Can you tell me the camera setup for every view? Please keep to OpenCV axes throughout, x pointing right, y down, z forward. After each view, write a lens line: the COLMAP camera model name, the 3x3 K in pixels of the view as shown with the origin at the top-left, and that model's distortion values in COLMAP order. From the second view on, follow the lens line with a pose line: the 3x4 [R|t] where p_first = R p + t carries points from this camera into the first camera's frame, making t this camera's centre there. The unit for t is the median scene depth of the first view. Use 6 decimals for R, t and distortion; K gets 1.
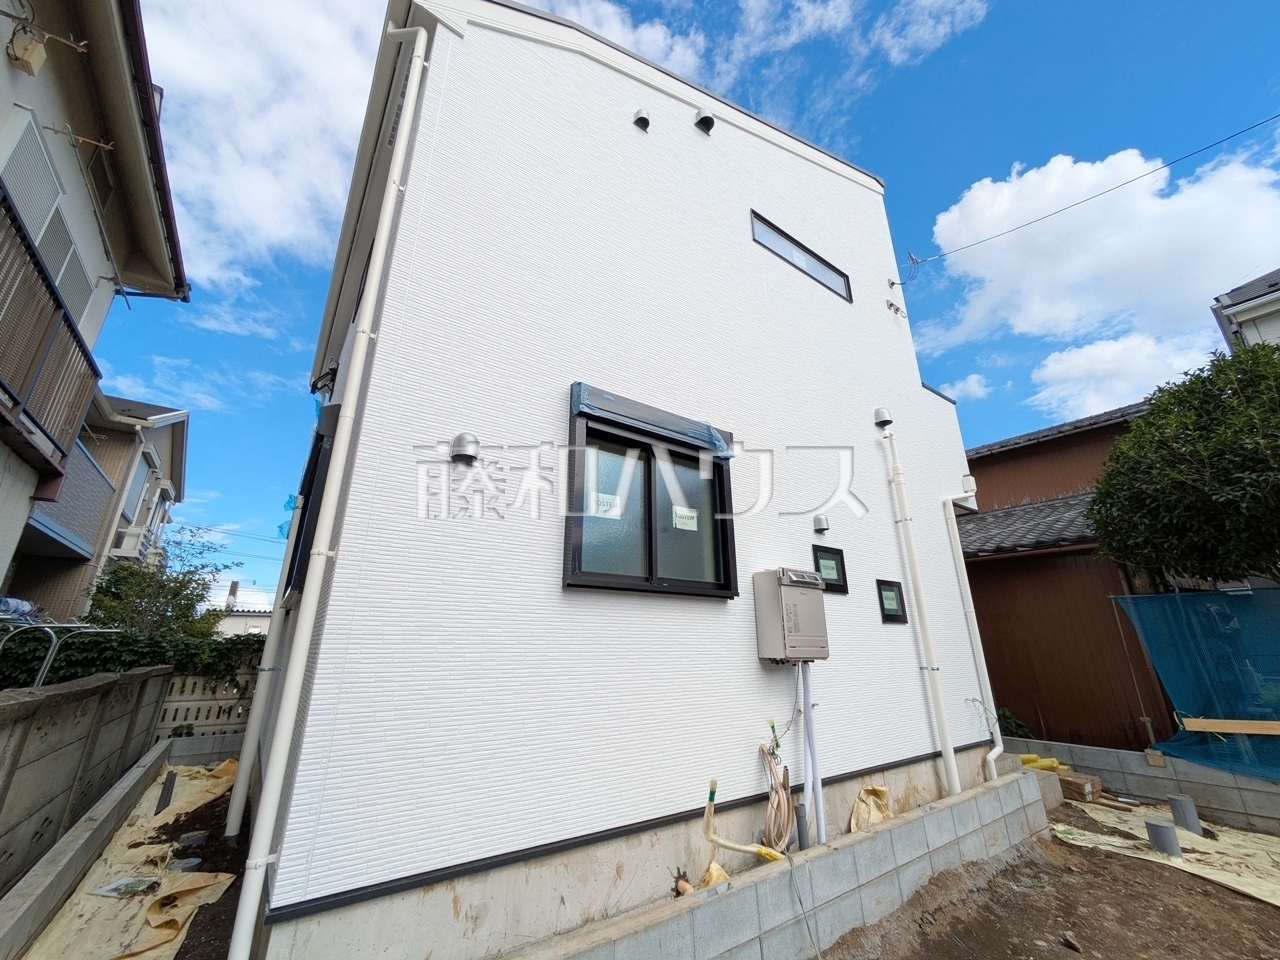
lens RADIAL K [[504.4, 0, 644.9], [0, 504.4, 474.2], [0, 0, 1]] dist [0.001824, 0.000444]
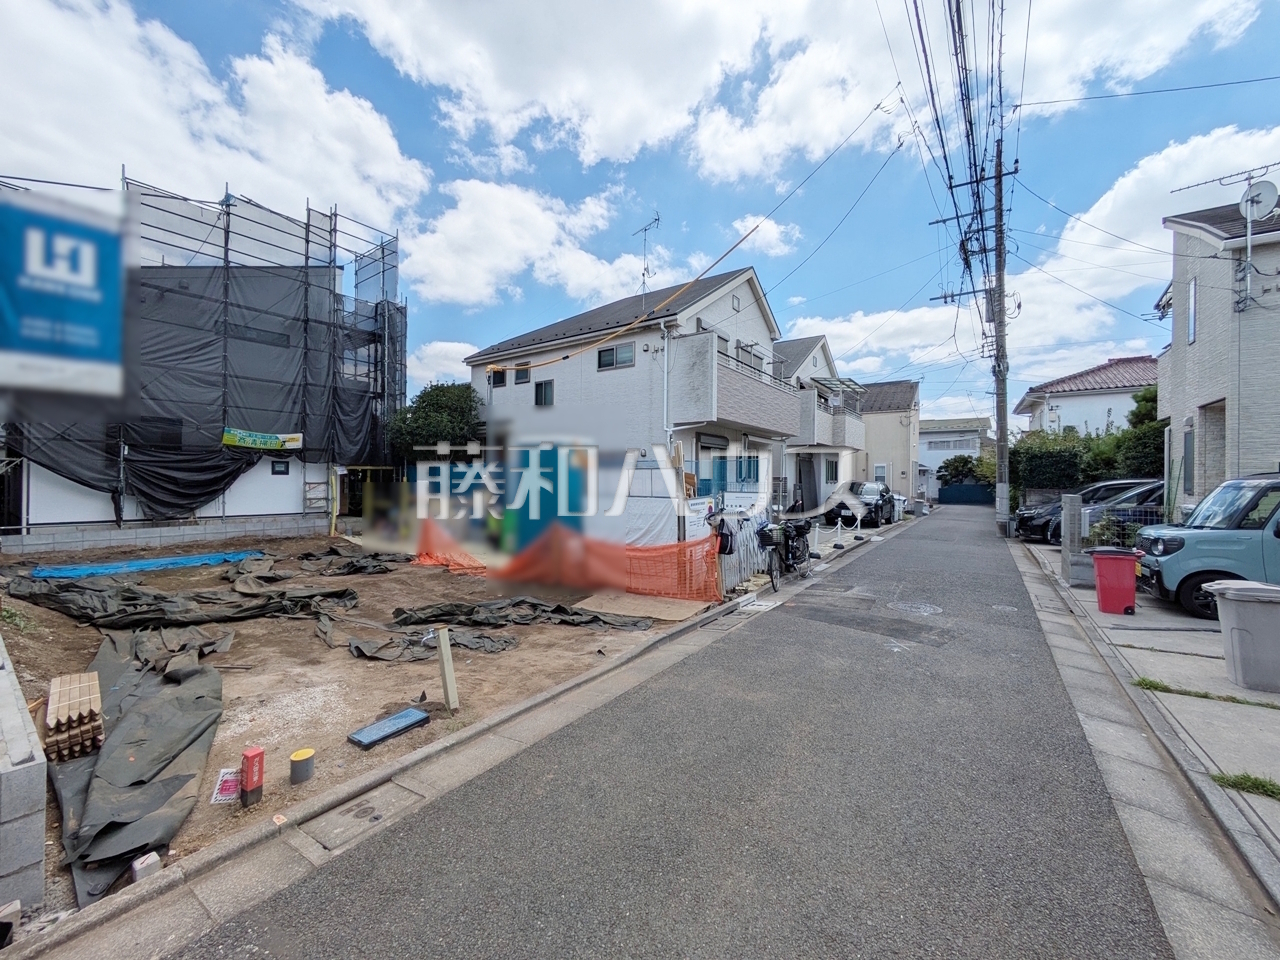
lens RADIAL K [[504.4, 0, 638.5], [0, 504.4, 476.8], [0, 0, 1]] dist [0.001824, 0.000444]
pose [[0.953547, 0.011928, 0.301009, 1.734440], [-0.106080, 0.948510, 0.298457, -0.884166], [-0.281950, -0.316524, 0.905714, -2.524127]]
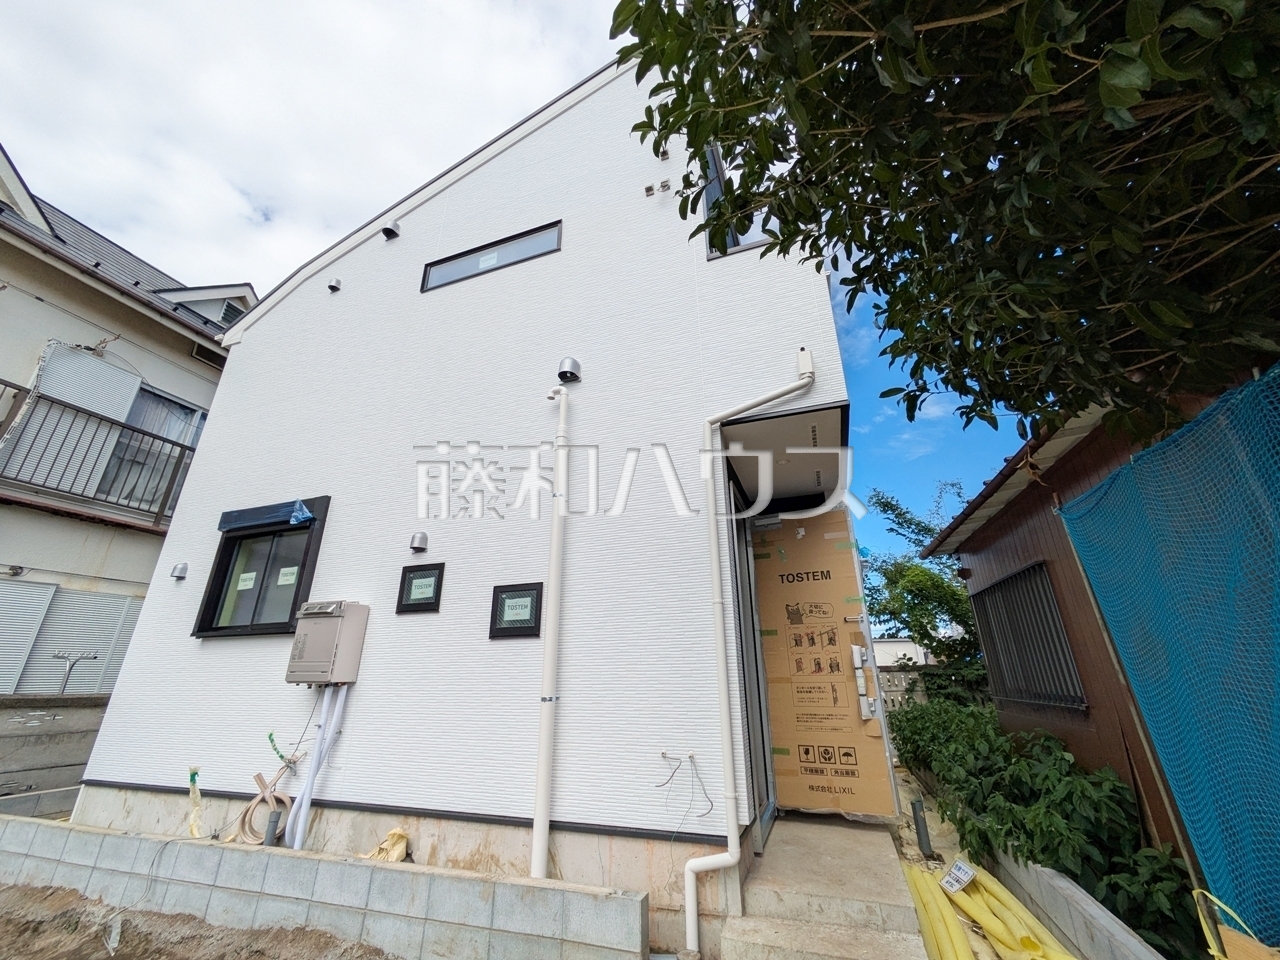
lens RADIAL K [[504.4, 0, 639.3], [0, 504.4, 474.9], [0, 0, 1]] dist [0.001824, 0.000444]
pose [[0.562422, -0.309090, -0.766906, 1.352016], [0.277161, 0.944317, -0.177333, 0.261043], [0.779014, -0.112821, 0.616772, 0.730877]]
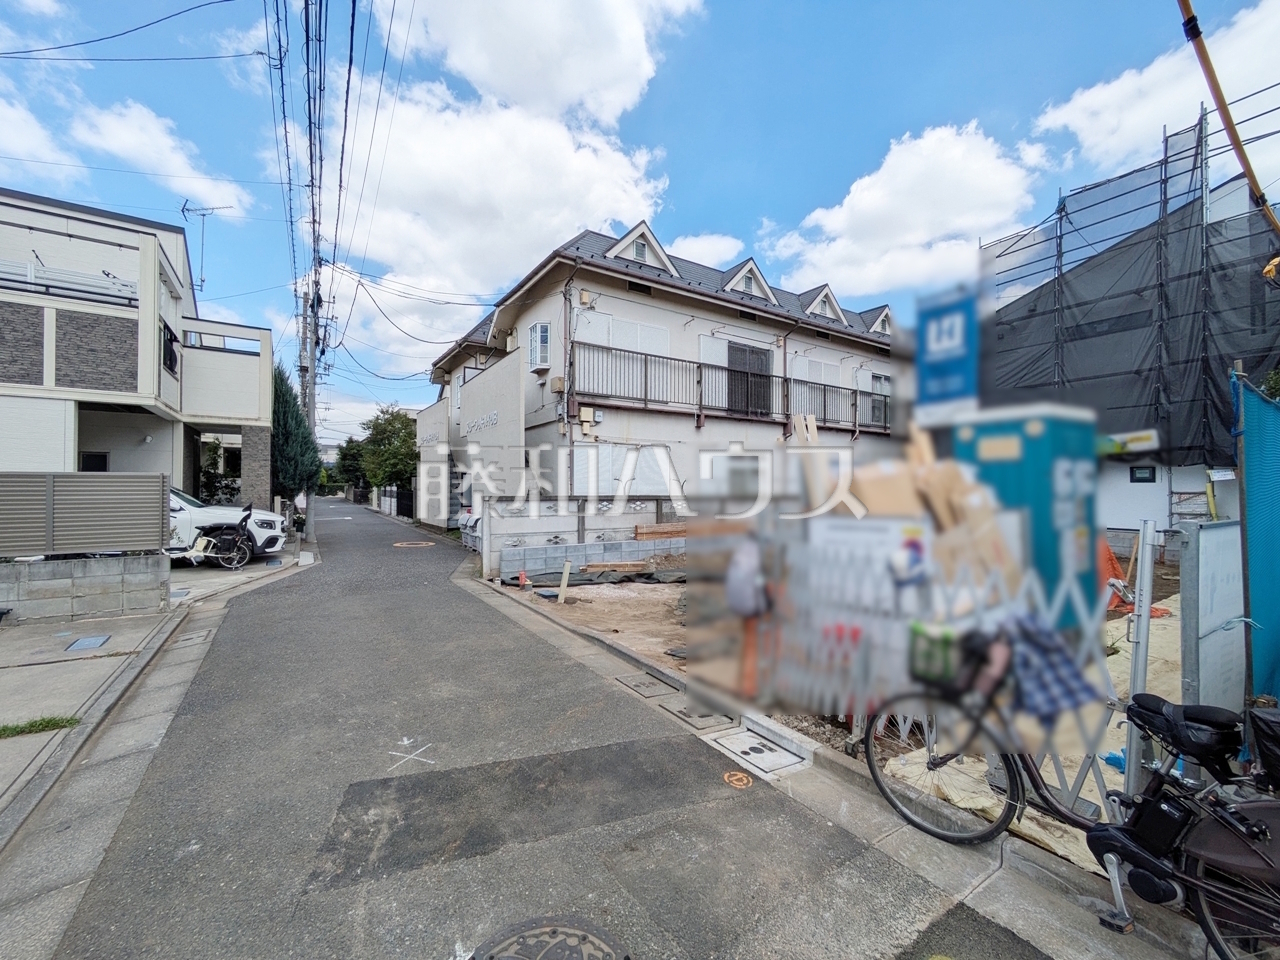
lens RADIAL K [[504.4, 0, 639.7], [0, 504.4, 478.1], [0, 0, 1]] dist [0.001824, 0.000444]
pose [[-0.061215, -0.012809, -0.998042, 3.340545], [0.316600, 0.948033, -0.031586, -0.467520], [0.946582, -0.317913, -0.053978, -1.305572]]
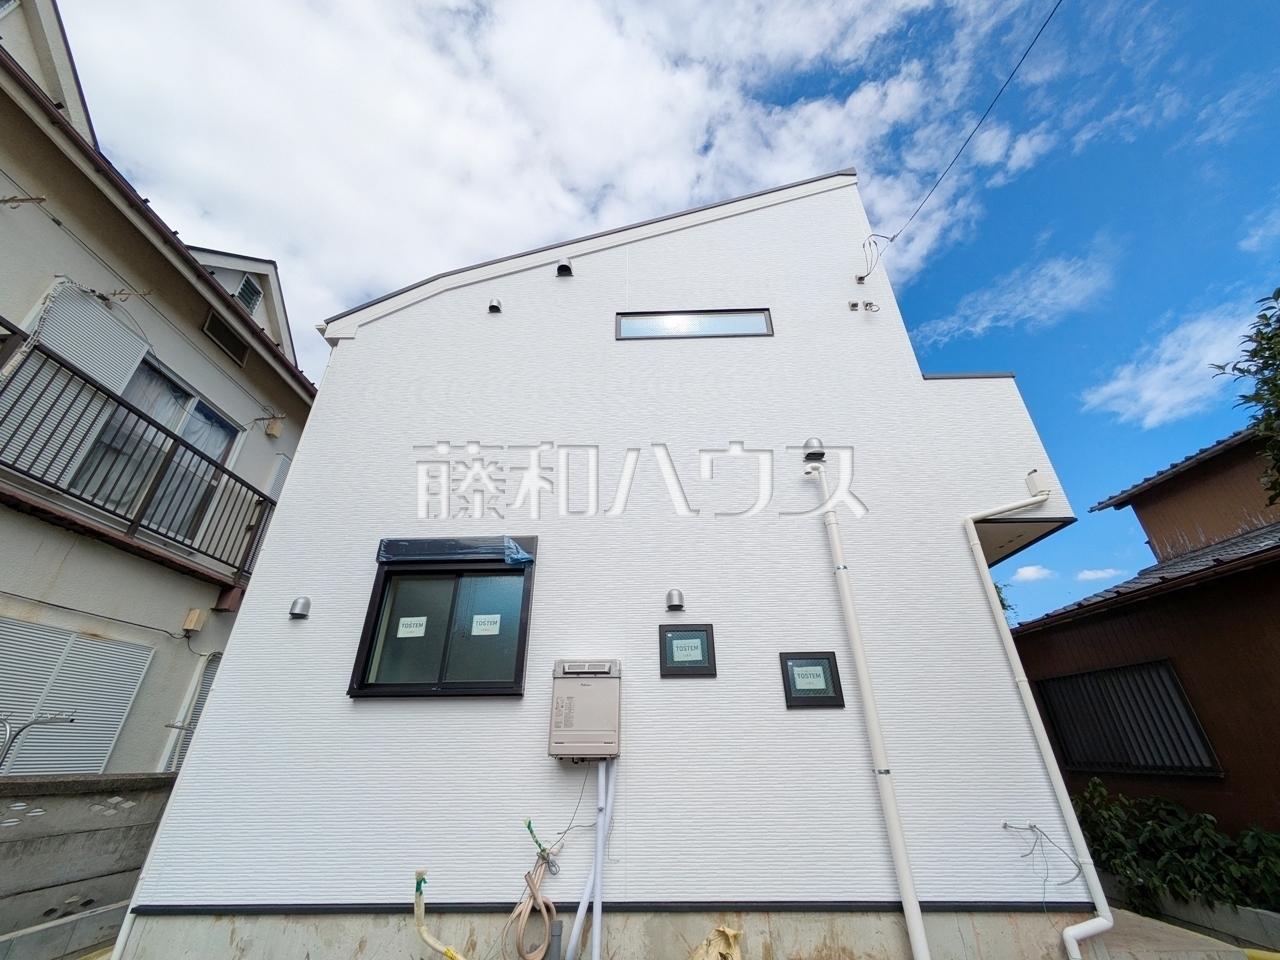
lens RADIAL K [[504.4, 0, 641.1], [0, 504.4, 472.1], [0, 0, 1]] dist [0.001824, 0.000444]
pose [[0.795763, -0.294917, -0.528947, 0.845196], [0.203630, 0.952861, -0.224924, 0.069093], [0.570347, 0.071277, 0.818305, 0.182688]]
